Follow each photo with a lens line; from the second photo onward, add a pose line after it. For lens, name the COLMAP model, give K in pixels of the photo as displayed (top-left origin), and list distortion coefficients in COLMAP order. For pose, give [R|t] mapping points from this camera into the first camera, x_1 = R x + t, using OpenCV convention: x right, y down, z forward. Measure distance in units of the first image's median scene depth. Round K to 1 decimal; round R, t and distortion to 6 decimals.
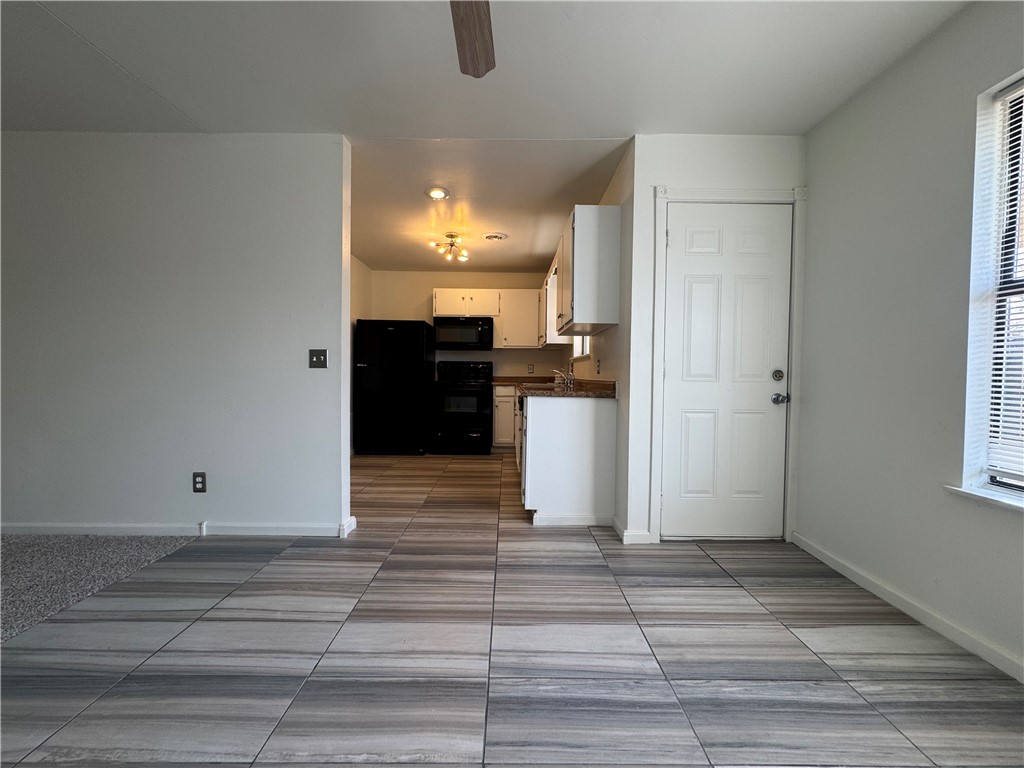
lens RADIAL K [[406.0, 0, 512.0], [0, 406.0, 384.0], [0, 0, 1]] dist [-0.001974, 0.000198]
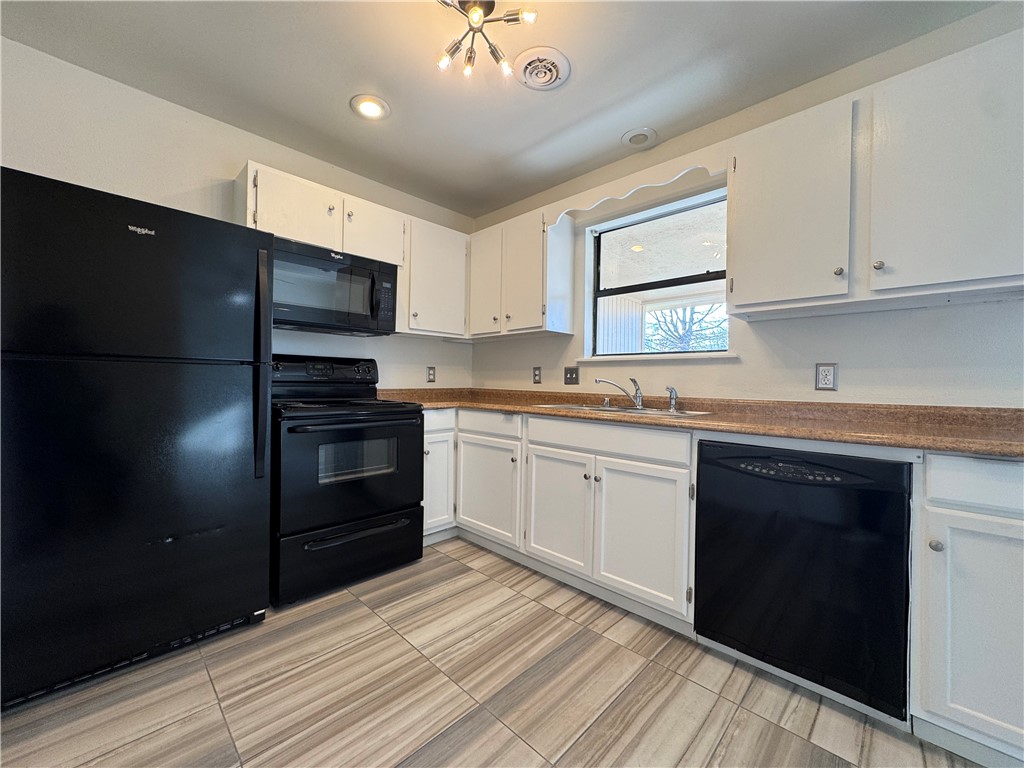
lens RADIAL K [[406.0, 0, 512.0], [0, 406.0, 384.0], [0, 0, 1]] dist [-0.001974, 0.000198]
pose [[0.703549, -0.003939, 0.710636, -0.659422], [0.010608, 0.999931, -0.004960, -0.049420], [-0.710568, 0.011028, 0.703542, 1.276766]]
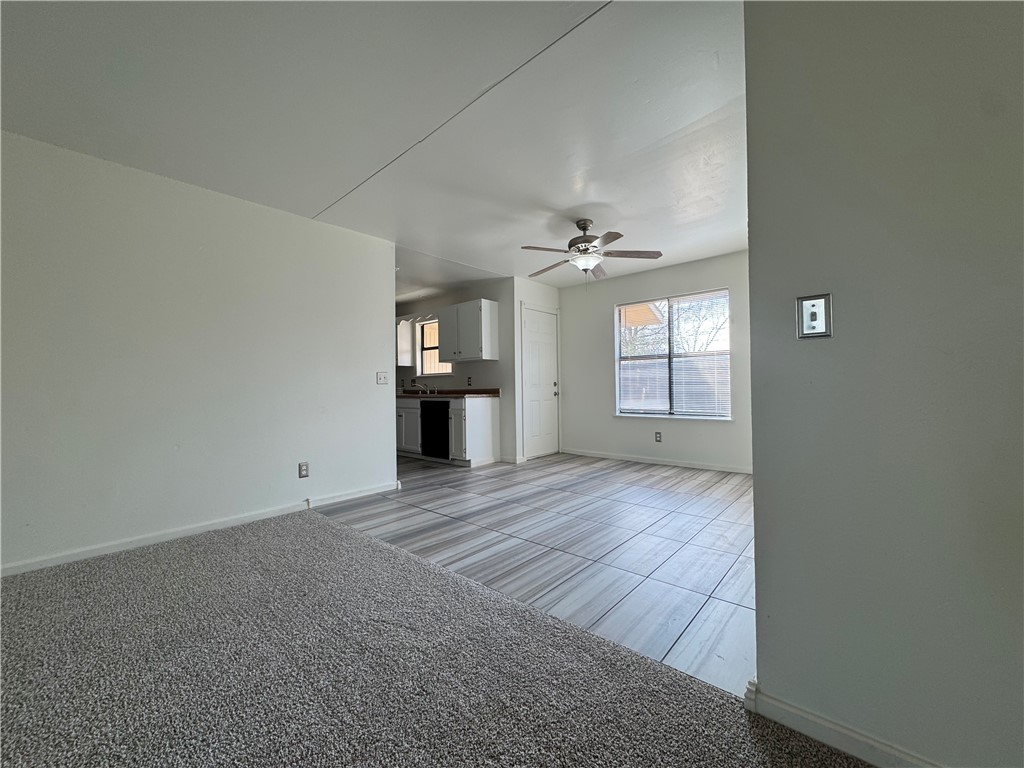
lens RADIAL K [[406.0, 0, 512.0], [0, 406.0, 384.0], [0, 0, 1]] dist [-0.001974, 0.000198]
pose [[0.669356, -0.013567, 0.742818, -1.364634], [0.041931, 0.998929, -0.019540, 0.014532], [-0.741758, 0.044226, 0.669208, -0.448767]]
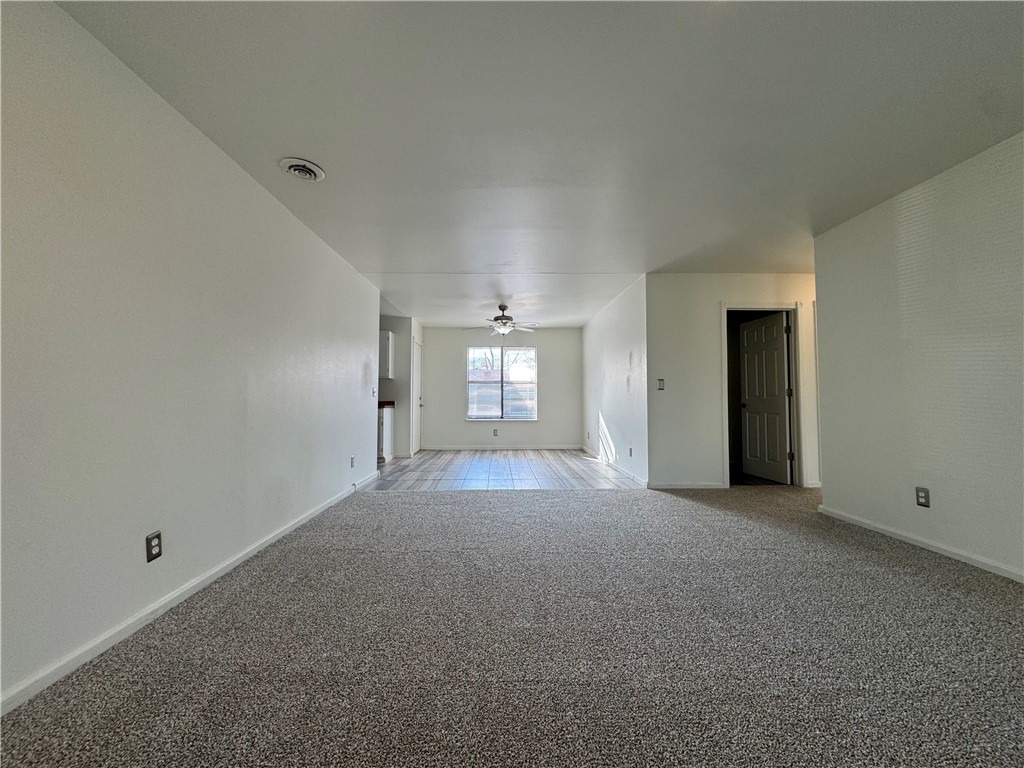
lens RADIAL K [[406.0, 0, 512.0], [0, 406.0, 384.0], [0, 0, 1]] dist [-0.001974, 0.000198]
pose [[-0.027799, 0.025241, 0.999295, -2.694403], [0.027371, 0.999326, -0.024480, -0.036564], [-0.999239, 0.026671, -0.028472, 0.367408]]
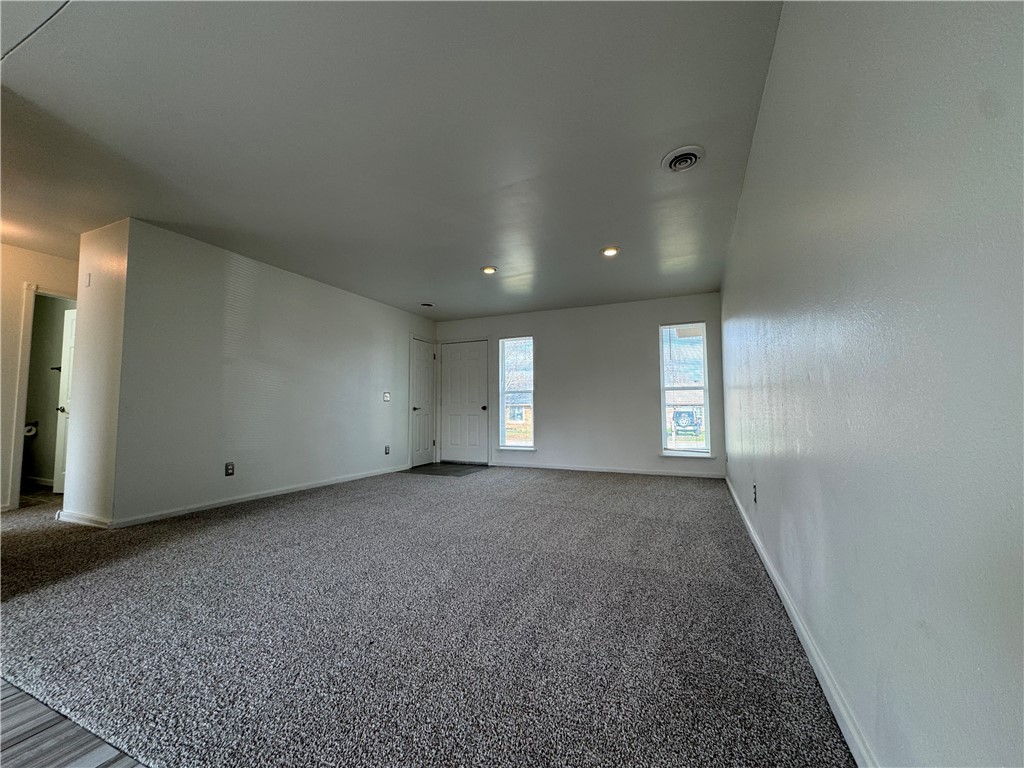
lens RADIAL K [[406.0, 0, 512.0], [0, 406.0, 384.0], [0, 0, 1]] dist [-0.001974, 0.000198]
pose [[-0.407566, -0.068713, -0.910587, -0.525123], [-0.022467, 0.997618, -0.065225, 0.025462], [0.912899, -0.006125, -0.408138, 0.883820]]
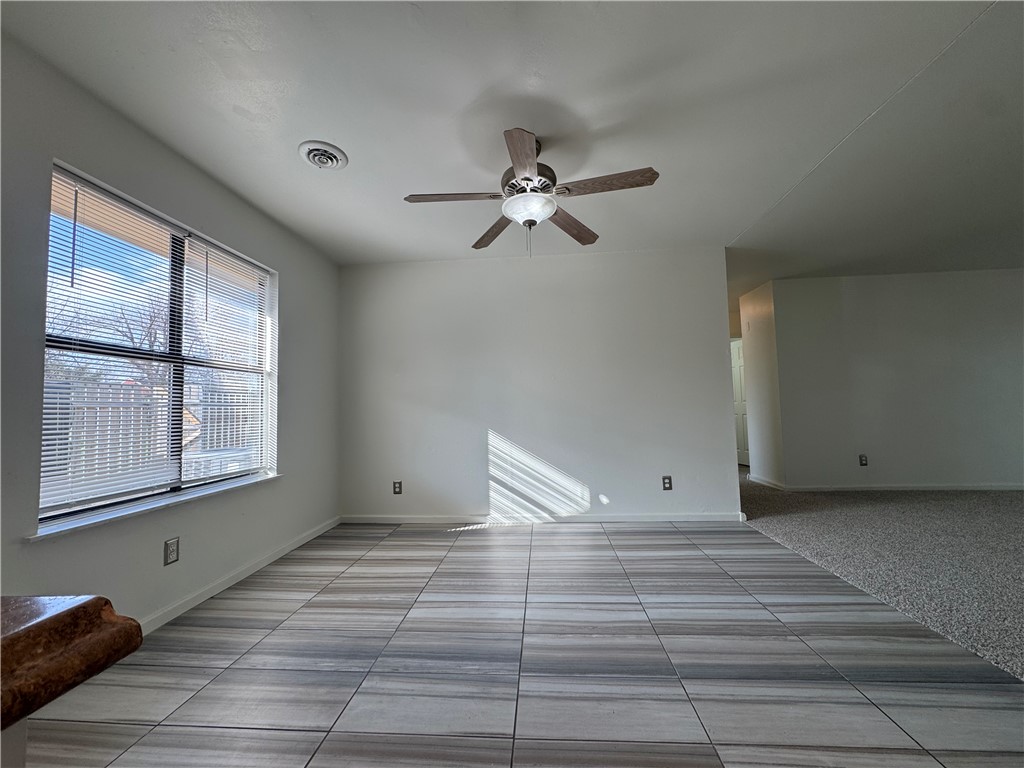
lens RADIAL K [[402.8, 0, 513.7], [0, 402.8, 390.2], [0, 0, 1]] dist [-0.000659, 0.000179]
pose [[-0.996196, 0.019117, 0.085013, -0.087435], [0.017271, 0.999600, -0.022400, -0.033114], [-0.085408, -0.020847, -0.996128, 1.229637]]
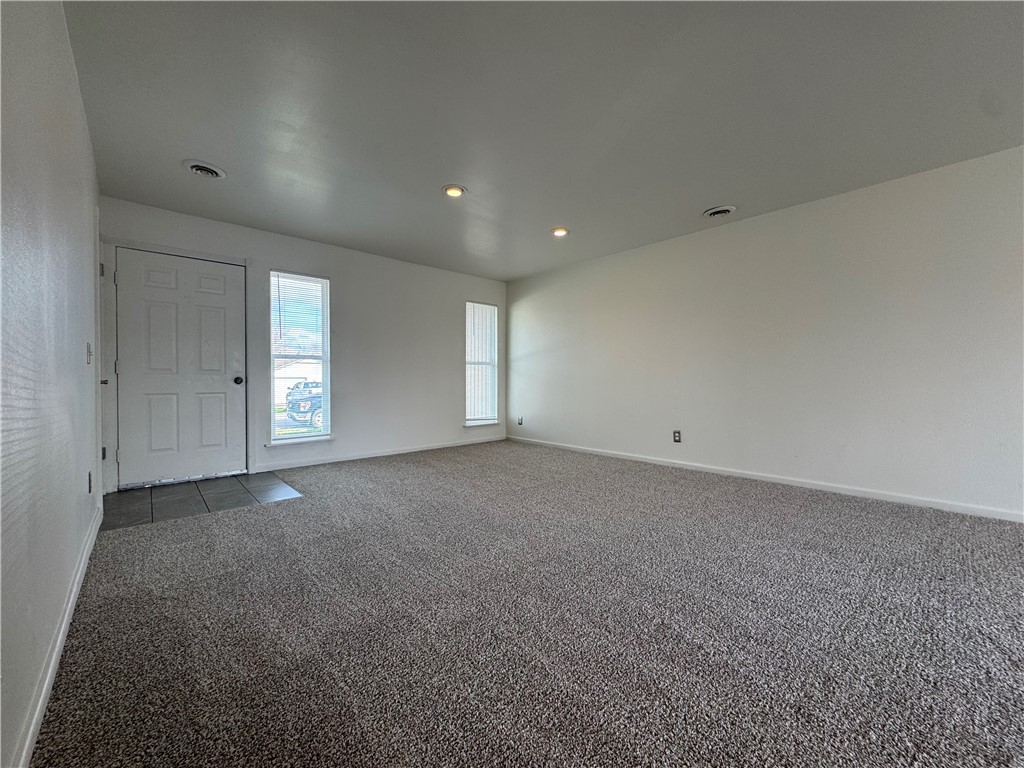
lens RADIAL K [[393.4, 0, 502.7], [0, 393.4, 382.0], [0, 0, 1]] dist [-0.000402, 0.000032]
pose [[0.650503, -0.006805, -0.759474, -1.083378], [-0.009735, 0.999803, -0.017297, 0.035639], [0.759442, 0.018645, 0.650308, -0.676564]]
